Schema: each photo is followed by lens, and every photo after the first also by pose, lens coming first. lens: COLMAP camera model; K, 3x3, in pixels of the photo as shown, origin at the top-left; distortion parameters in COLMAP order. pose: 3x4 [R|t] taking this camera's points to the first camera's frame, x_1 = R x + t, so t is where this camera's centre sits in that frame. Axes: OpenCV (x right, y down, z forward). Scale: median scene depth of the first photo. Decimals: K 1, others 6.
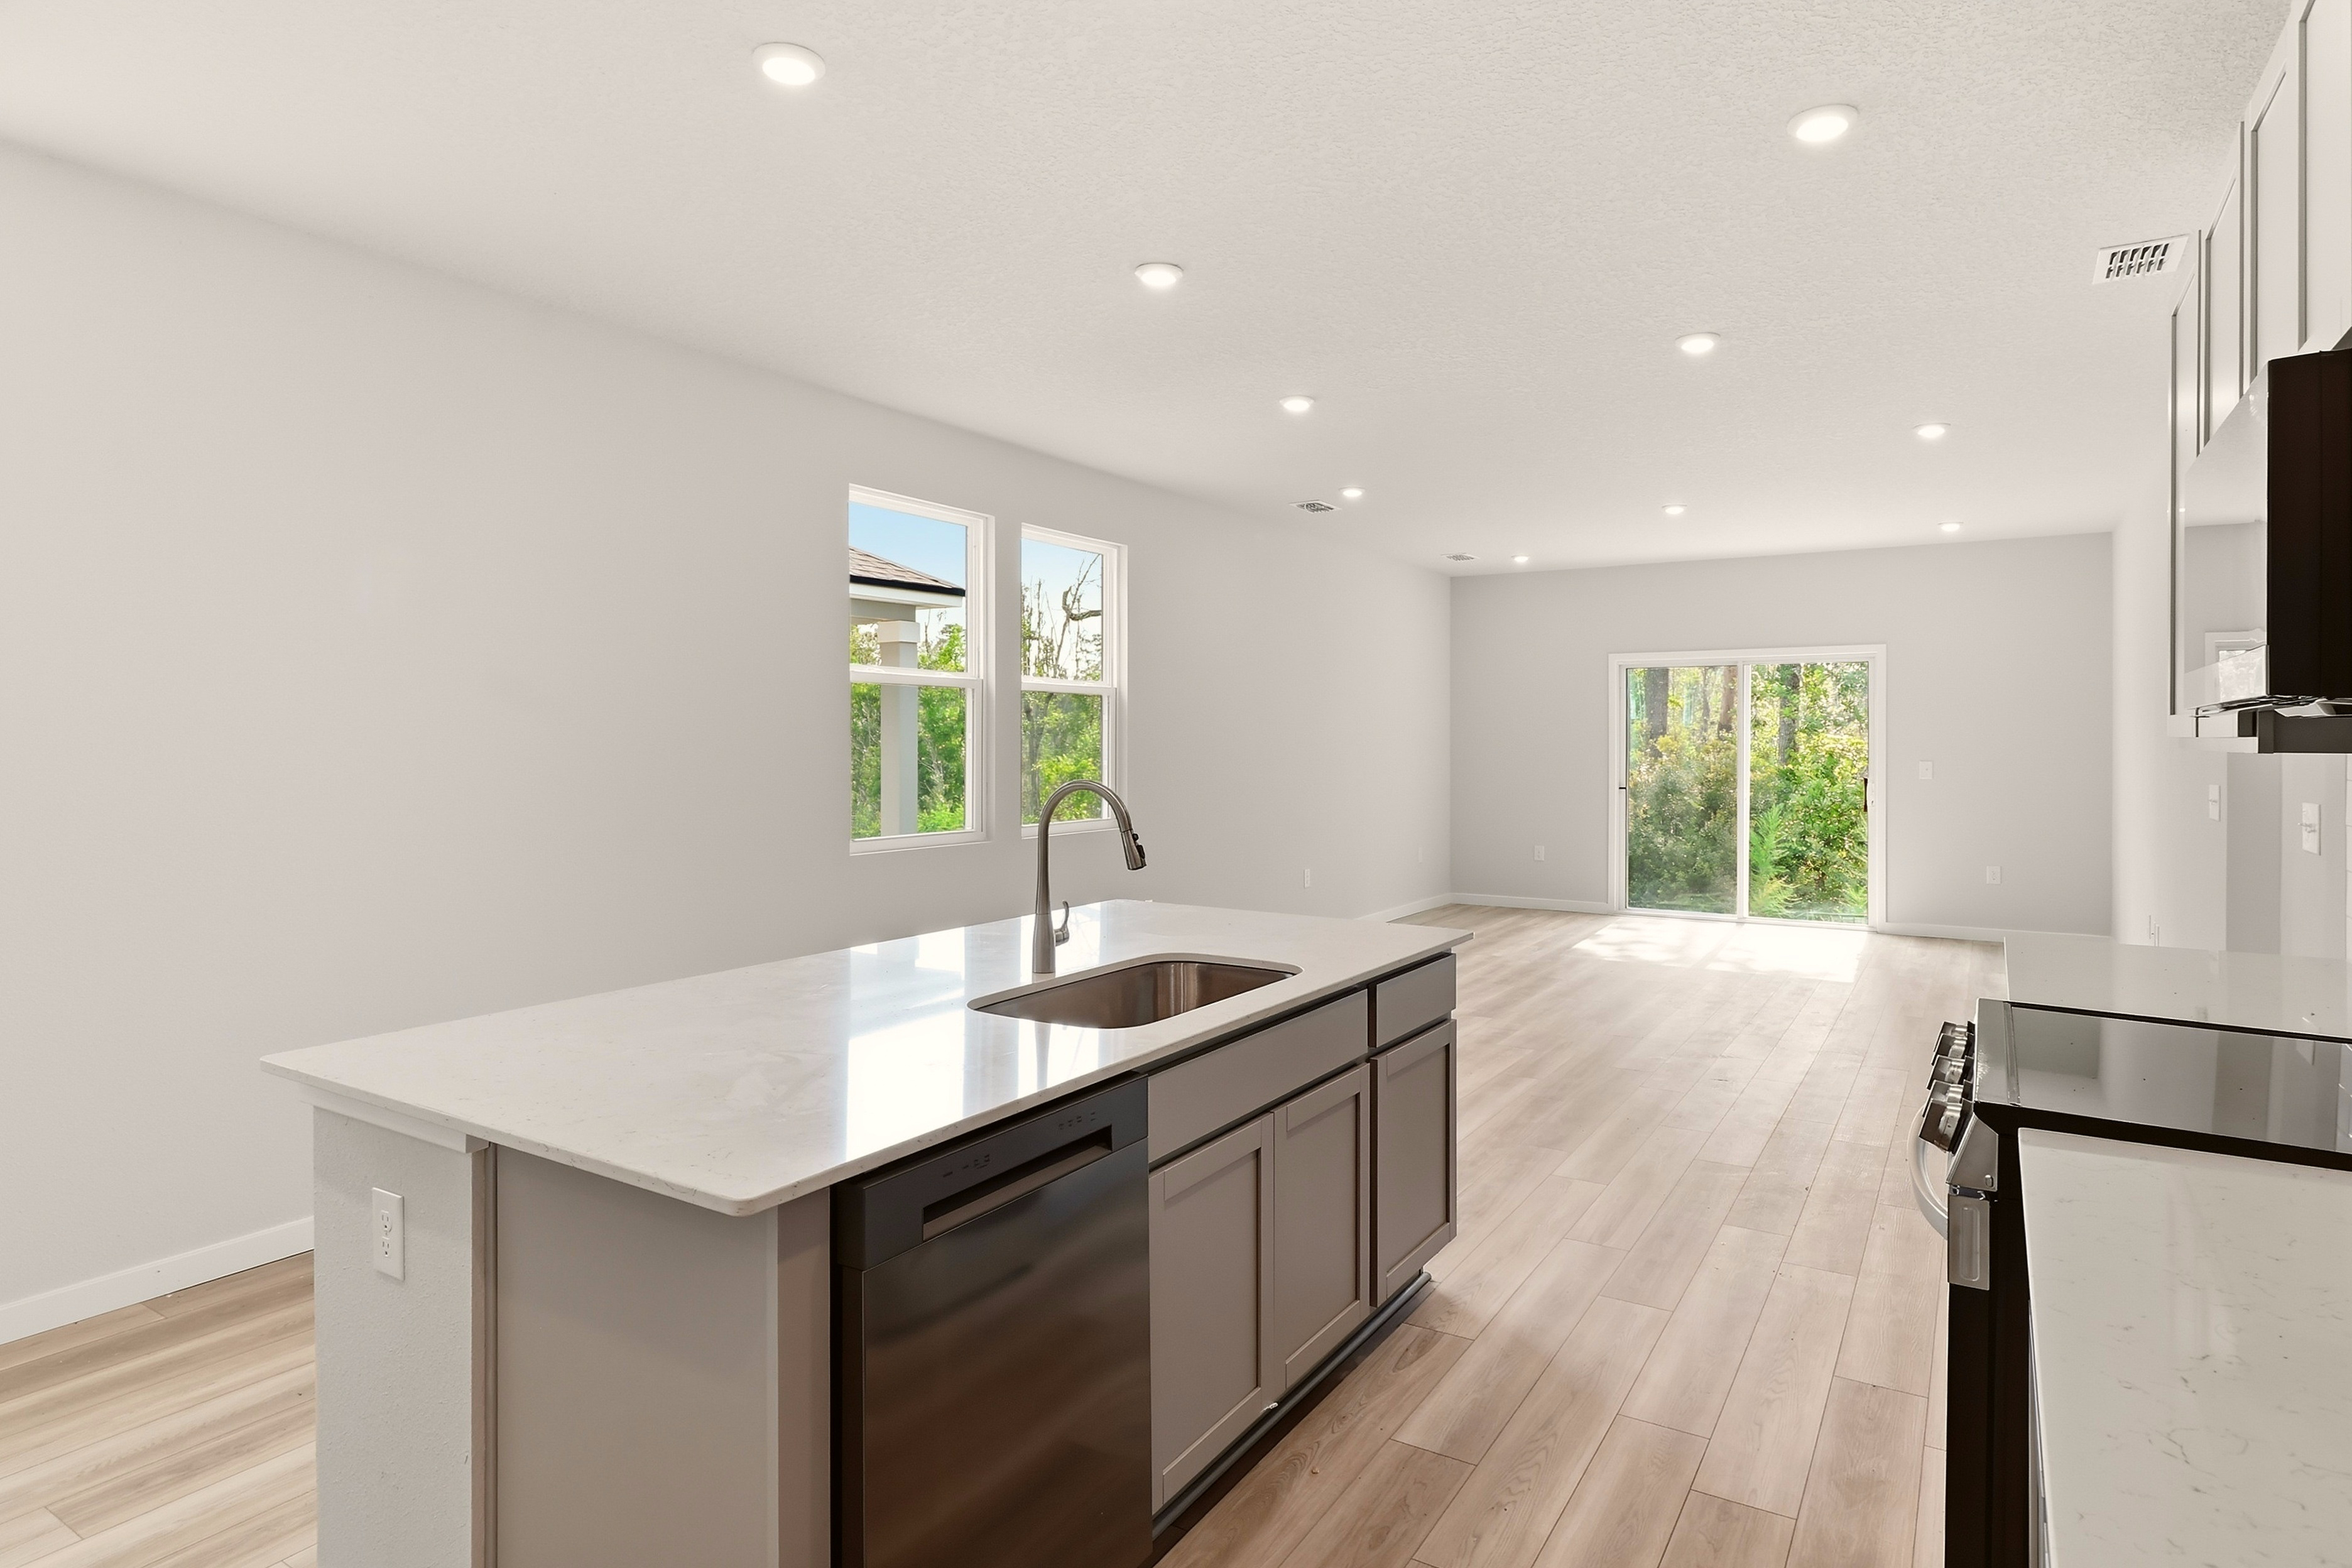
lens RADIAL K [[1279.1, 0, 1191.1], [0, 1279.1, 743.5], [0, 0, 1]] dist [-0.001590, 0.000960]
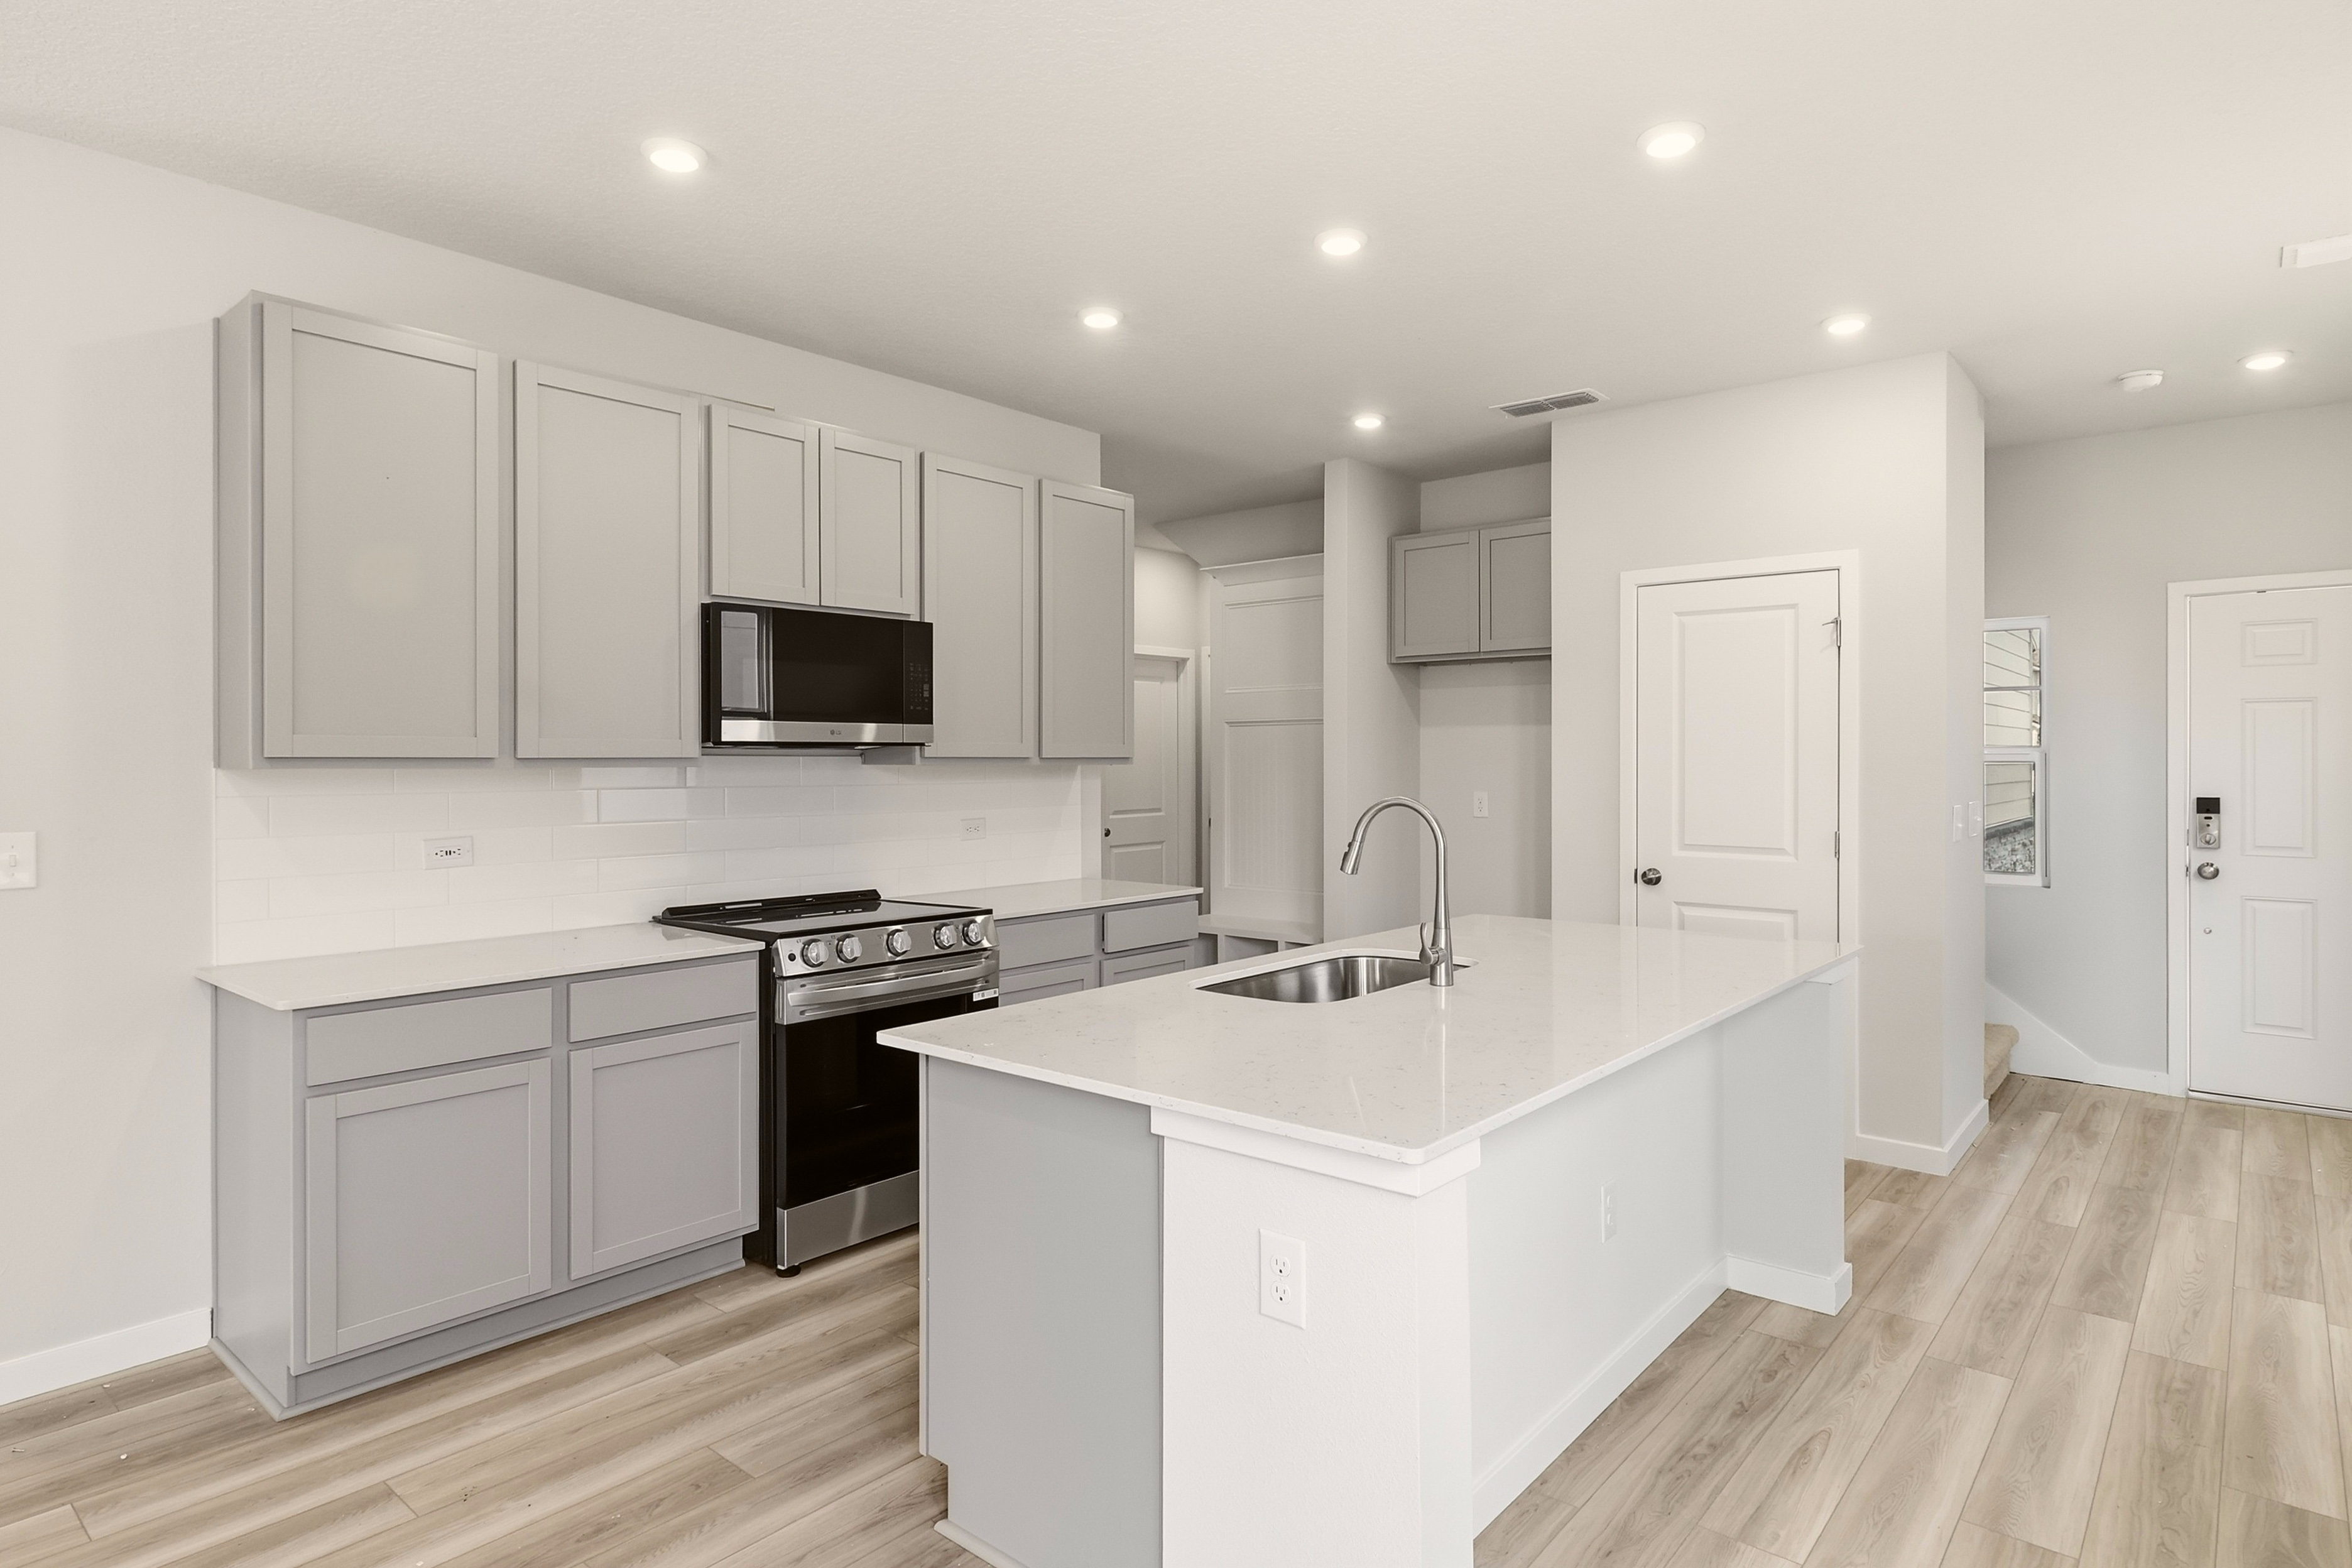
lens RADIAL K [[1279.1, 0, 1196.5], [0, 1279.1, 749.8], [0, 0, 1]] dist [-0.001590, 0.000960]
pose [[-0.990993, 0.002725, 0.133885, -0.055543], [0.001956, 0.999981, -0.005876, -0.003810], [-0.133899, -0.005562, -0.990979, 1.923577]]
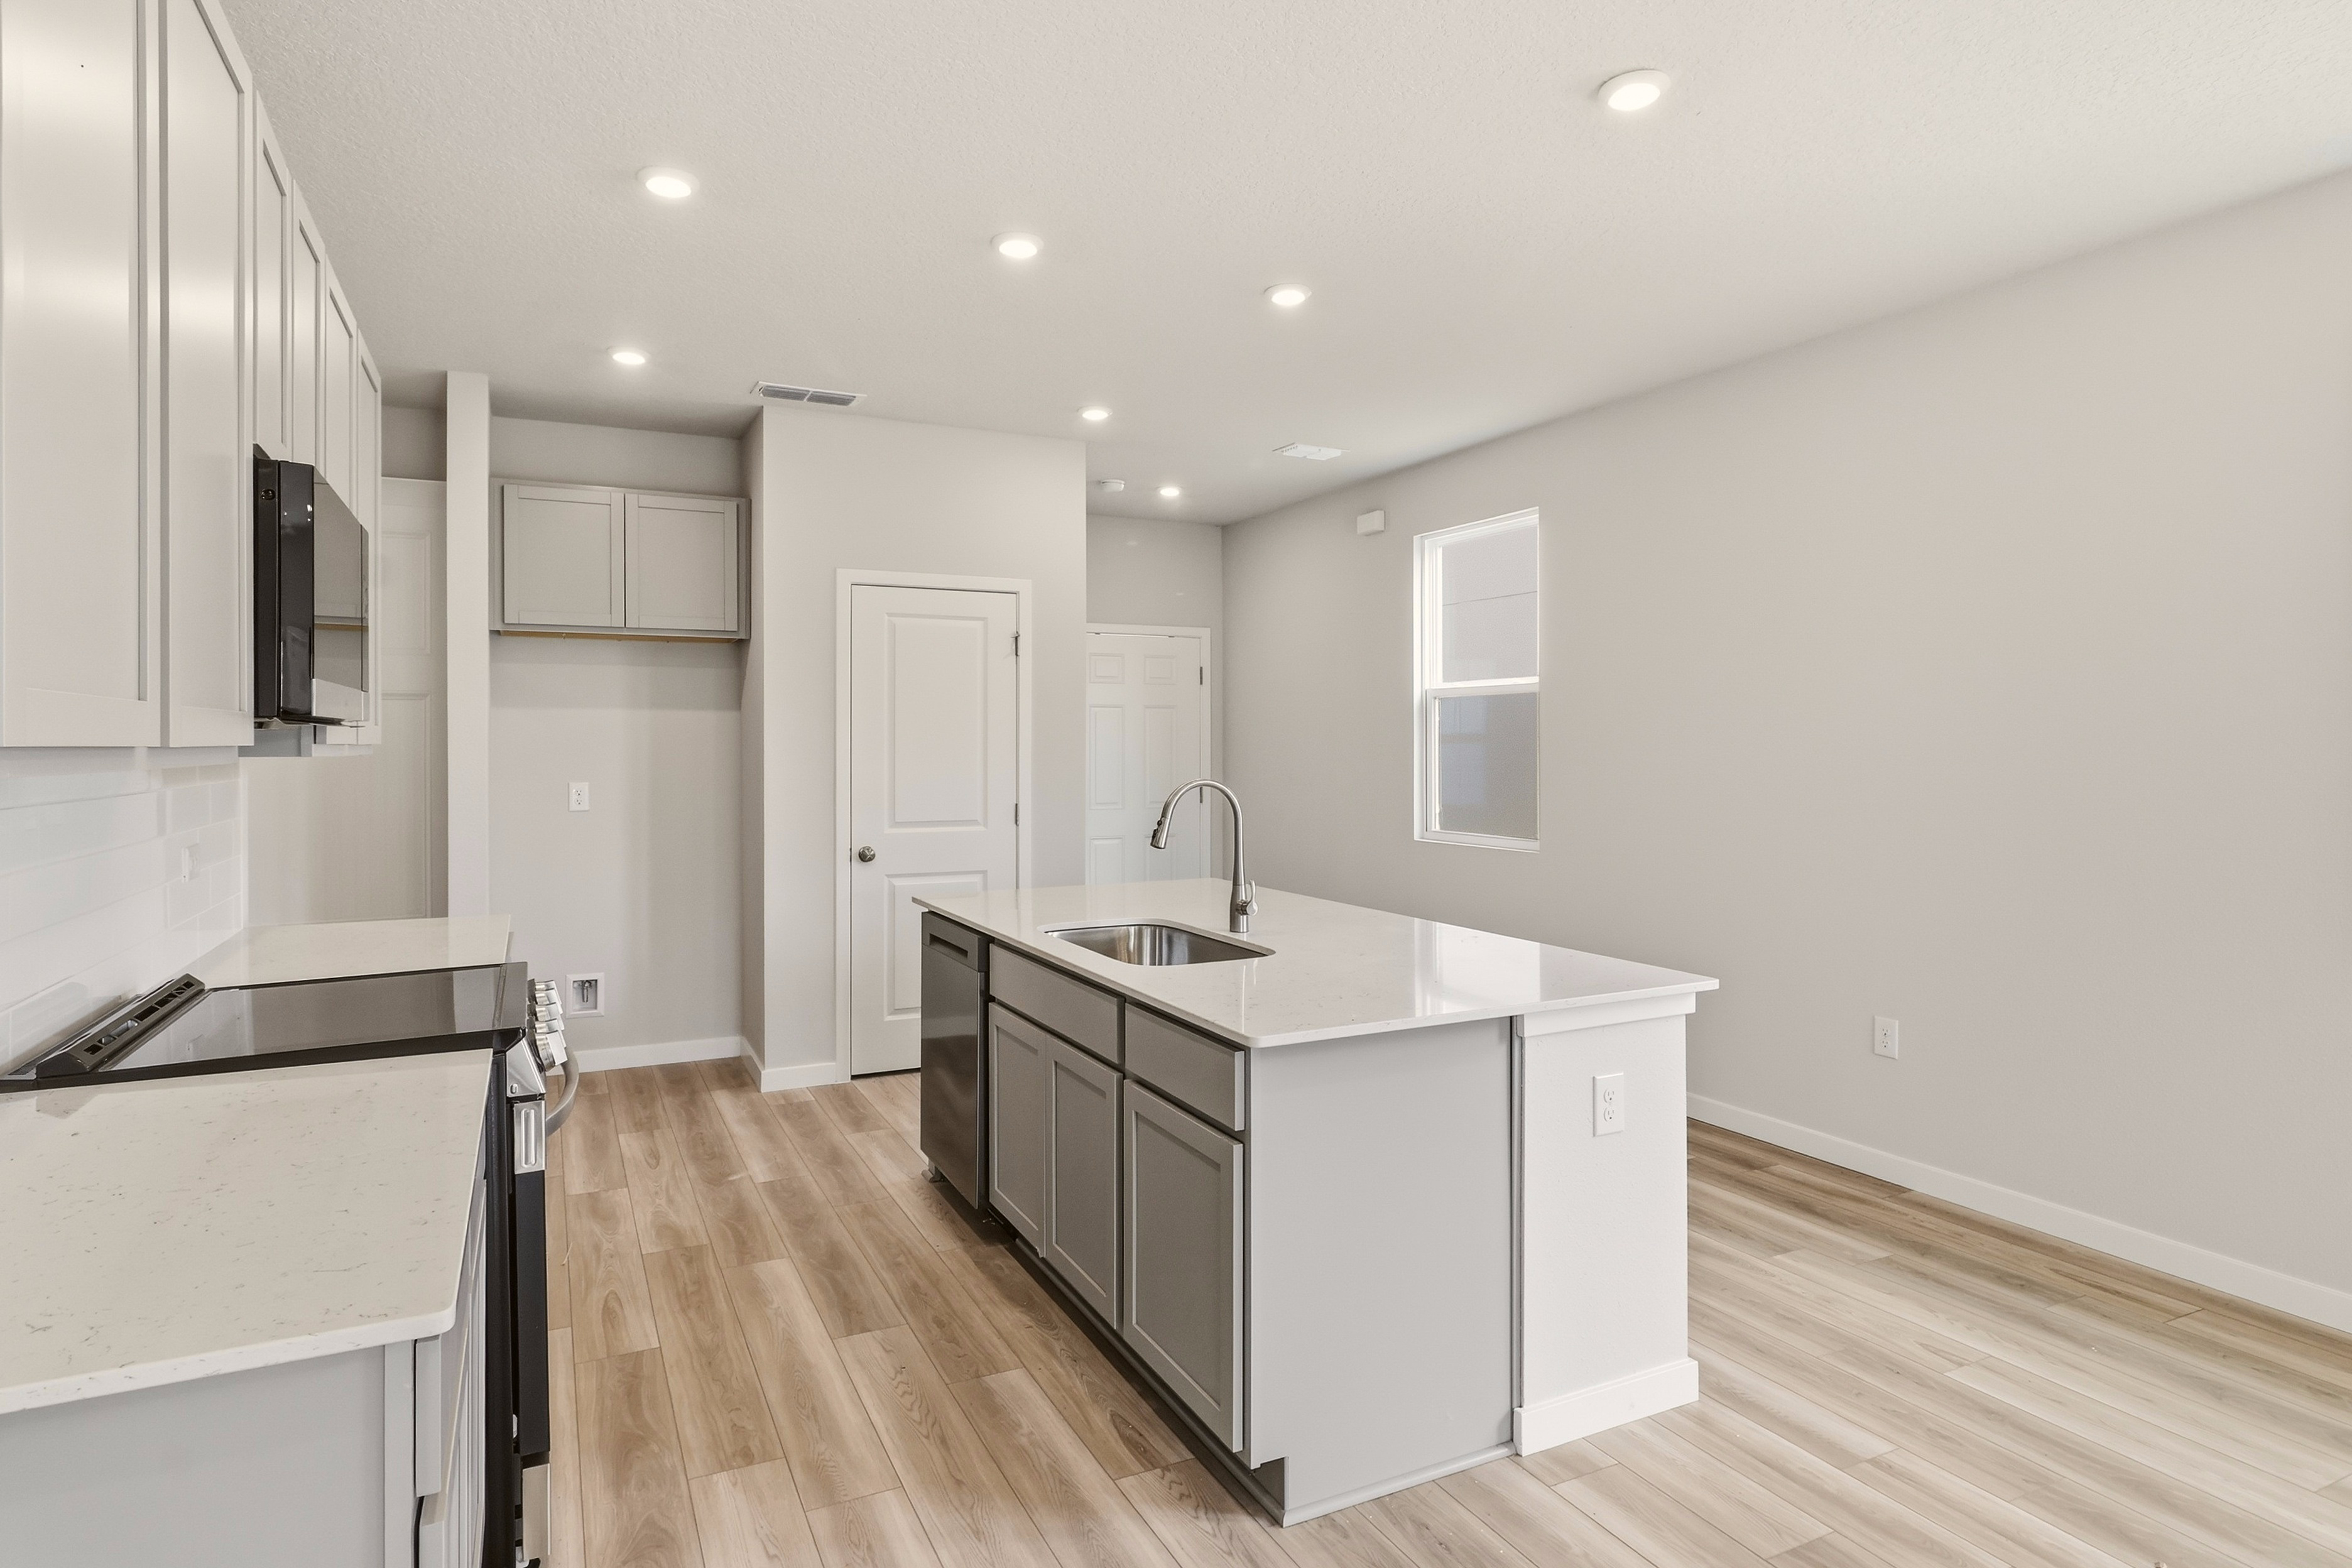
lens RADIAL K [[1279.1, 0, 1200.8], [0, 1279.1, 749.2], [0, 0, 1]] dist [-0.001590, 0.000960]
pose [[-0.509084, 0.009127, -0.860669, 0.925270], [0.001068, 0.999950, 0.009972, -0.013687], [0.860716, 0.004157, -0.509068, 1.510398]]
